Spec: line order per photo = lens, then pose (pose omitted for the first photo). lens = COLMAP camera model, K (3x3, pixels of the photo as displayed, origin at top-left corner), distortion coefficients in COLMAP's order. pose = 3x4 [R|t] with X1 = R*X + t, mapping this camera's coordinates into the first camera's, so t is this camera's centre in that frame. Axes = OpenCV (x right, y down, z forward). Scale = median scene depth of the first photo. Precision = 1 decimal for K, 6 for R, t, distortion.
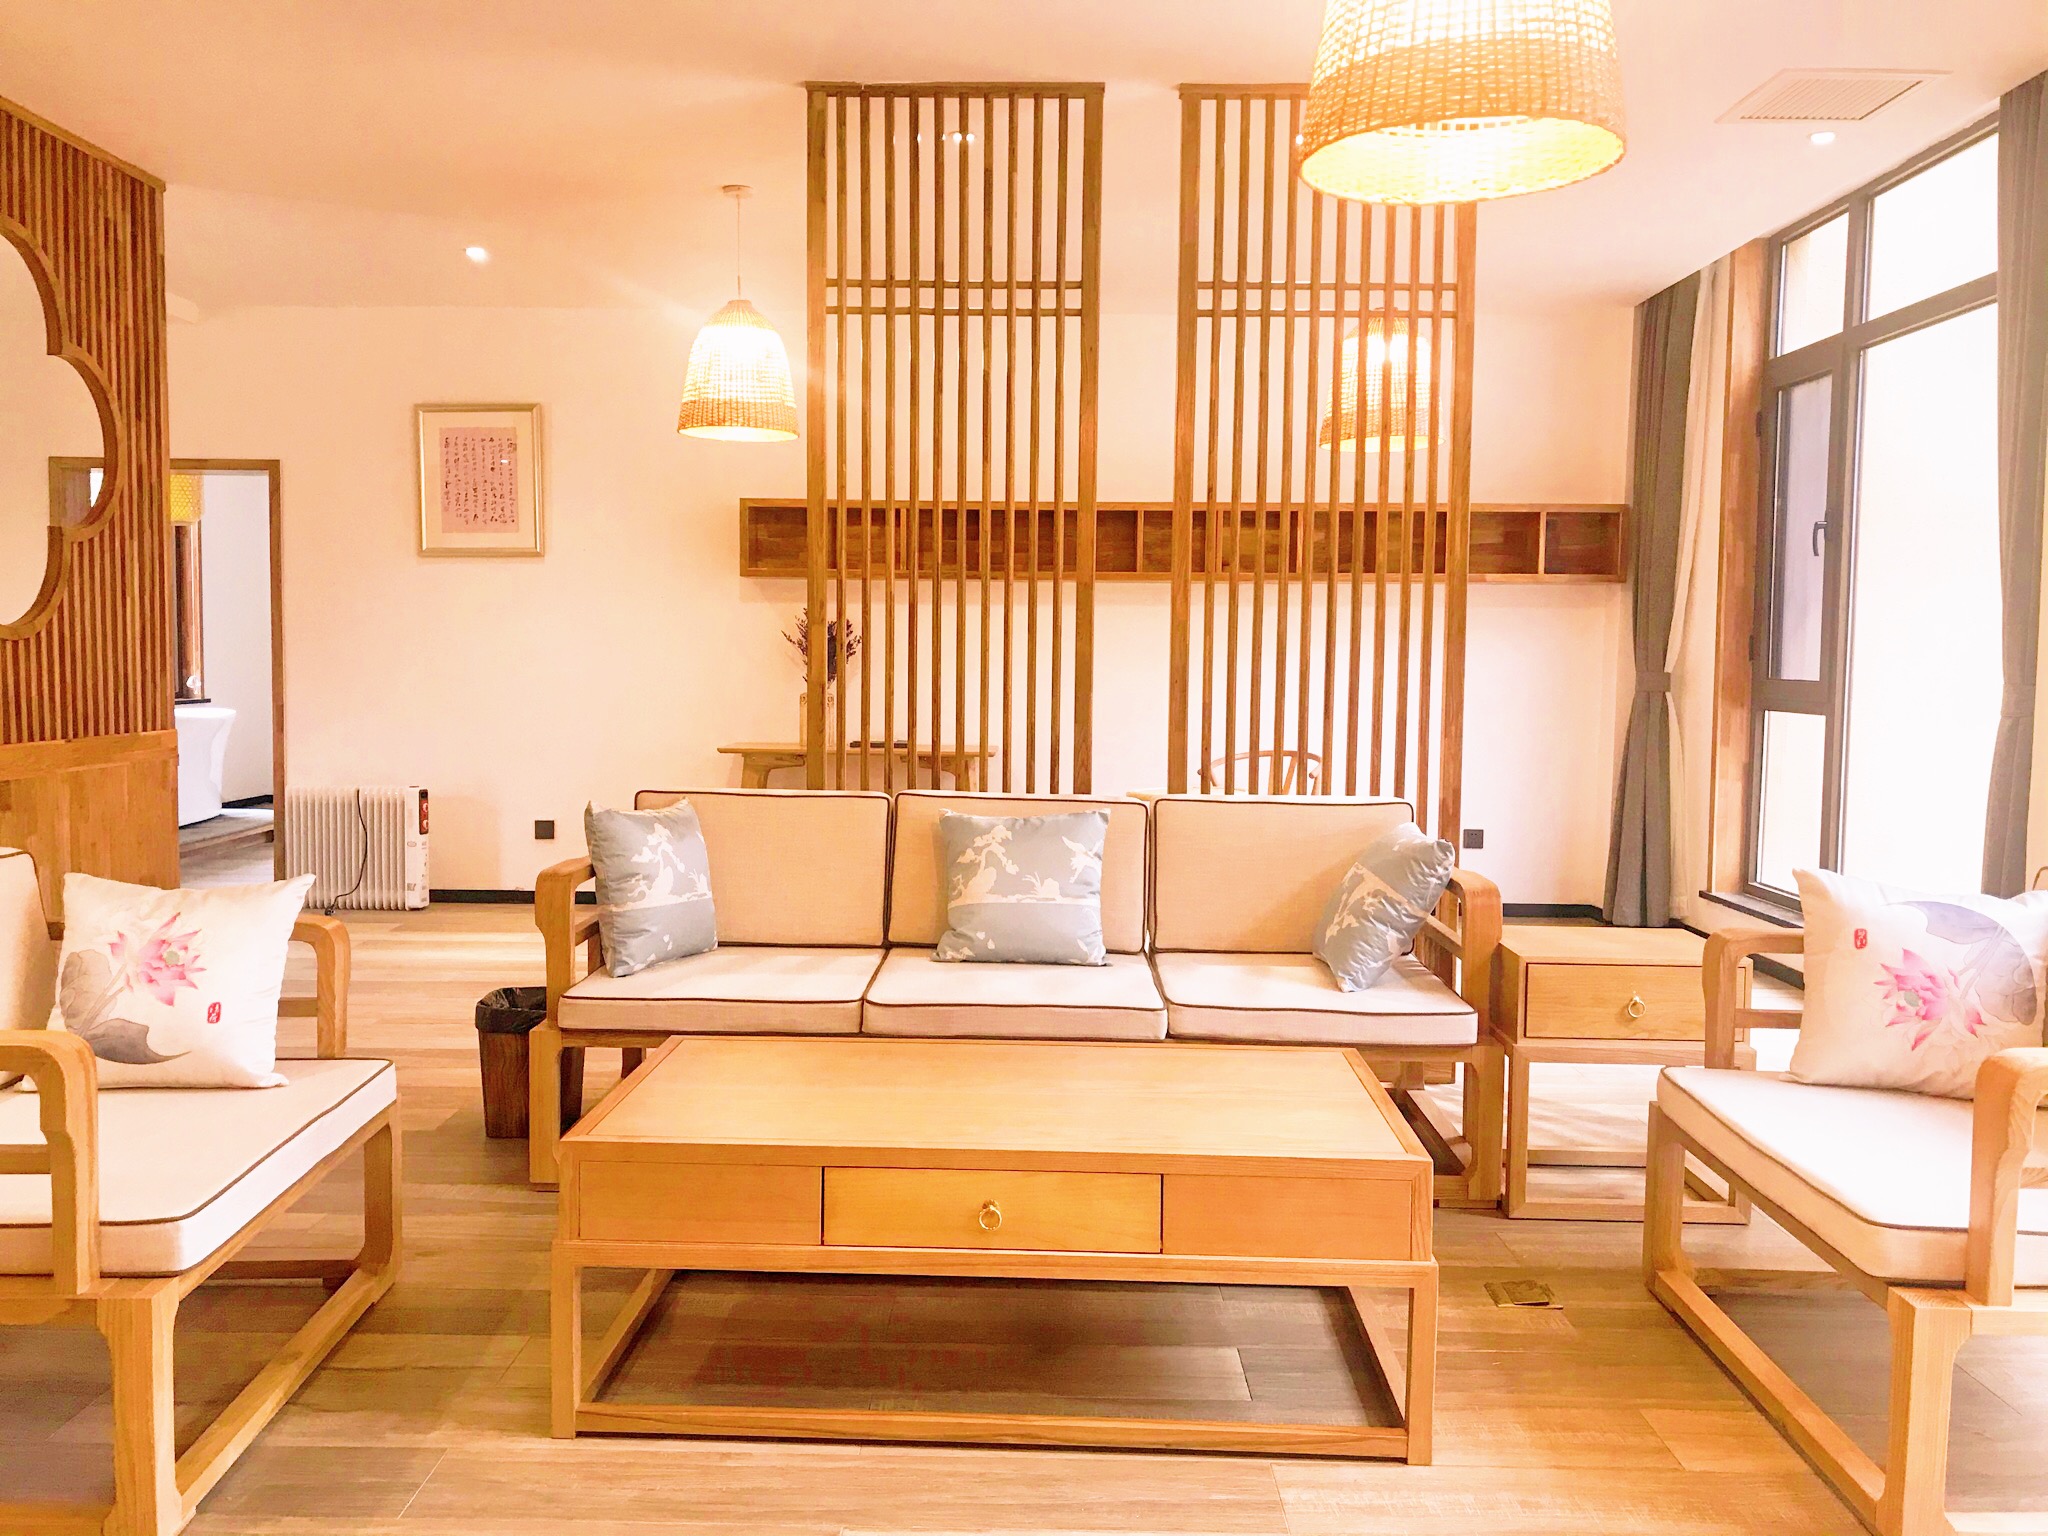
lens RADIAL K [[1750.8, 0, 1021.0], [0, 1750.8, 779.4], [0, 0, 1]] dist [0.008380, 0.035284]
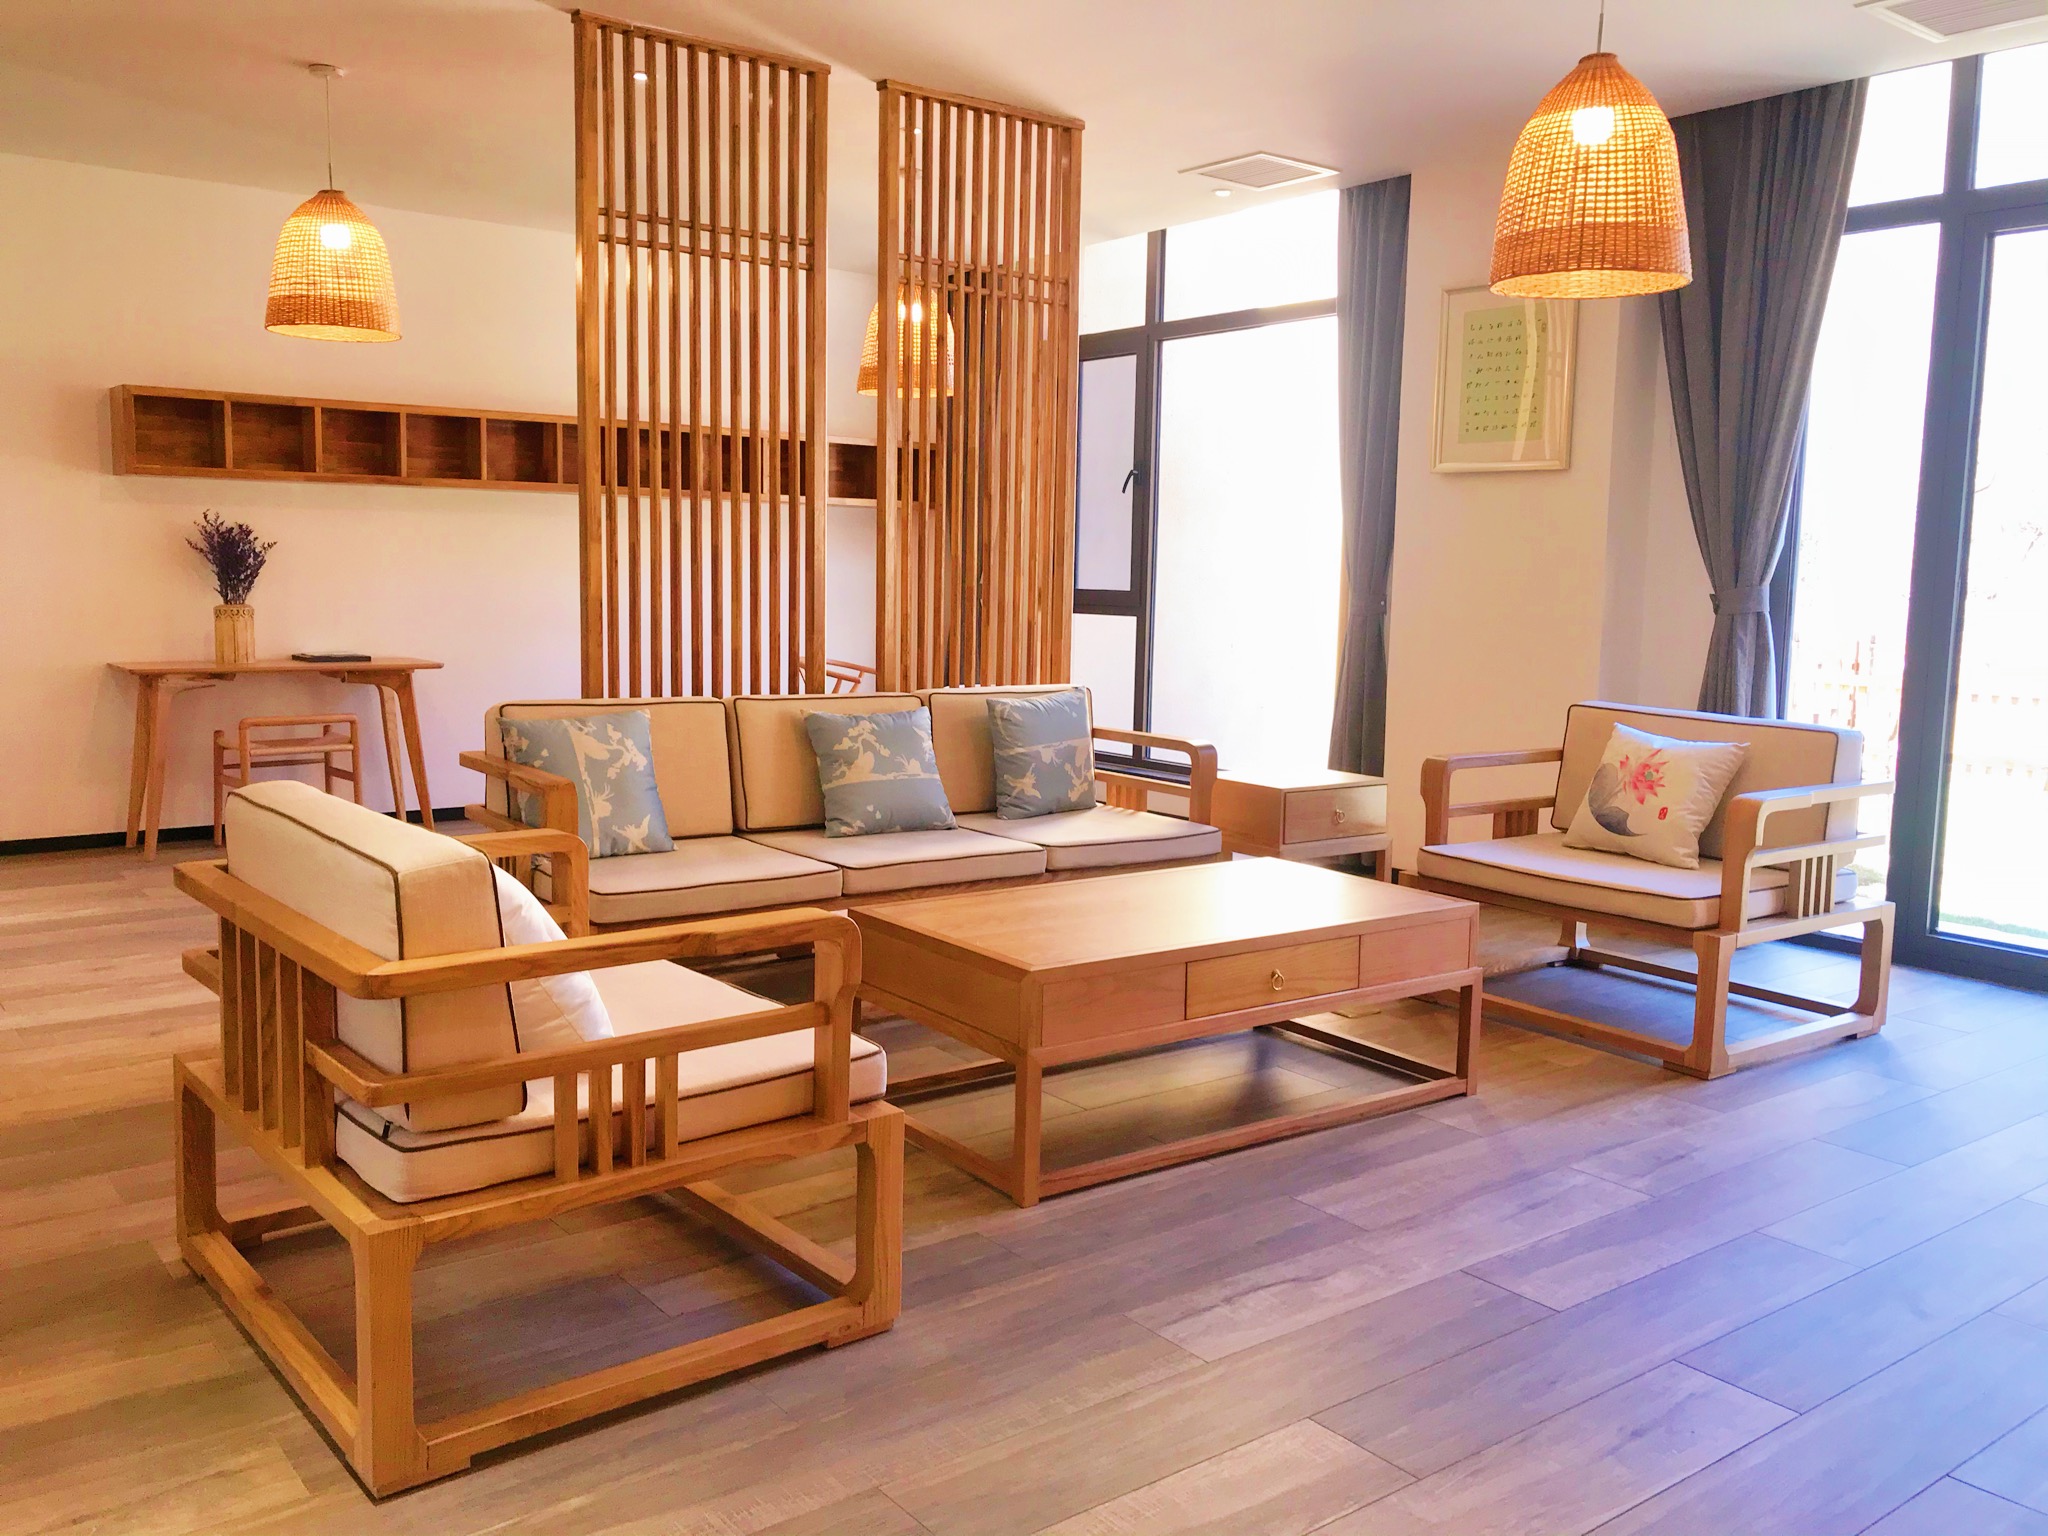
lens RADIAL K [[1750.8, 0, 1012.5], [0, 1750.8, 753.1], [0, 0, 1]] dist [0.008380, 0.035284]
pose [[0.776973, -0.064797, 0.626190, -0.593682], [0.037960, 0.997701, 0.056140, -0.010153], [-0.628388, -0.019849, 0.777647, 0.024734]]
